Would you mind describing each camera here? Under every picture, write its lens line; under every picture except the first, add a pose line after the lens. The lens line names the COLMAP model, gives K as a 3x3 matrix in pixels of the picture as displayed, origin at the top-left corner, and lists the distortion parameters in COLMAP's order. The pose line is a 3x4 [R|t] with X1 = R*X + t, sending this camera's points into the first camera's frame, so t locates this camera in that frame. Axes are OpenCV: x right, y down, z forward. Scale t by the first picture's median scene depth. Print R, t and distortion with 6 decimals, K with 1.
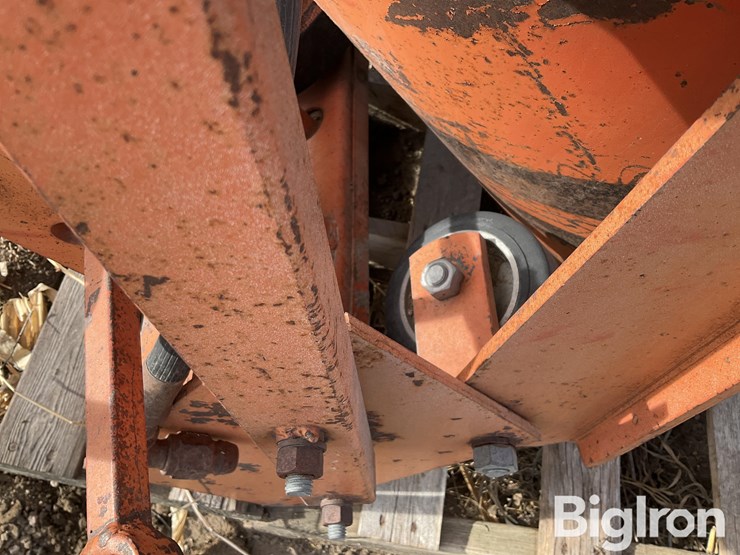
lens RADIAL K [[608.7, 0, 368.9], [0, 608.7, 275.9], [0, 0, 1]] dist [0.085883, -0.169246]
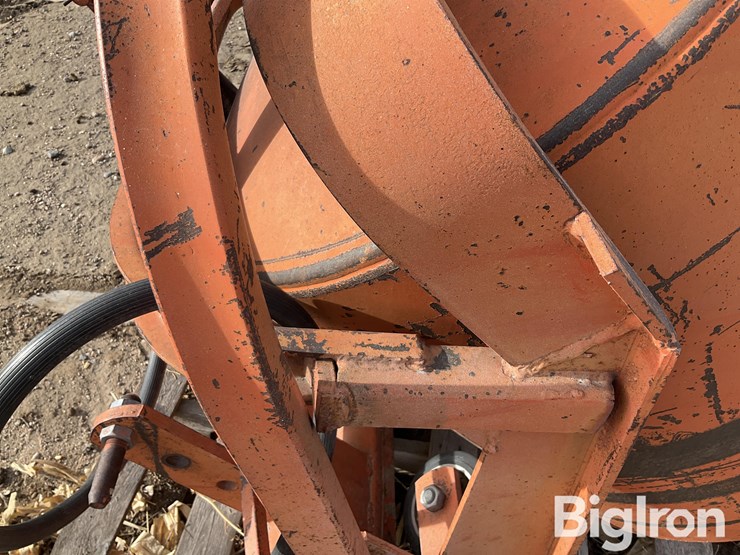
lens RADIAL K [[608.7, 0, 368.9], [0, 608.7, 275.9], [0, 0, 1]] dist [0.085883, -0.169246]
pose [[0.993296, -0.072289, -0.090206, 0.135814], [0.044798, 0.960085, -0.276098, -0.117537], [0.106564, 0.270206, 0.956887, -0.754600]]
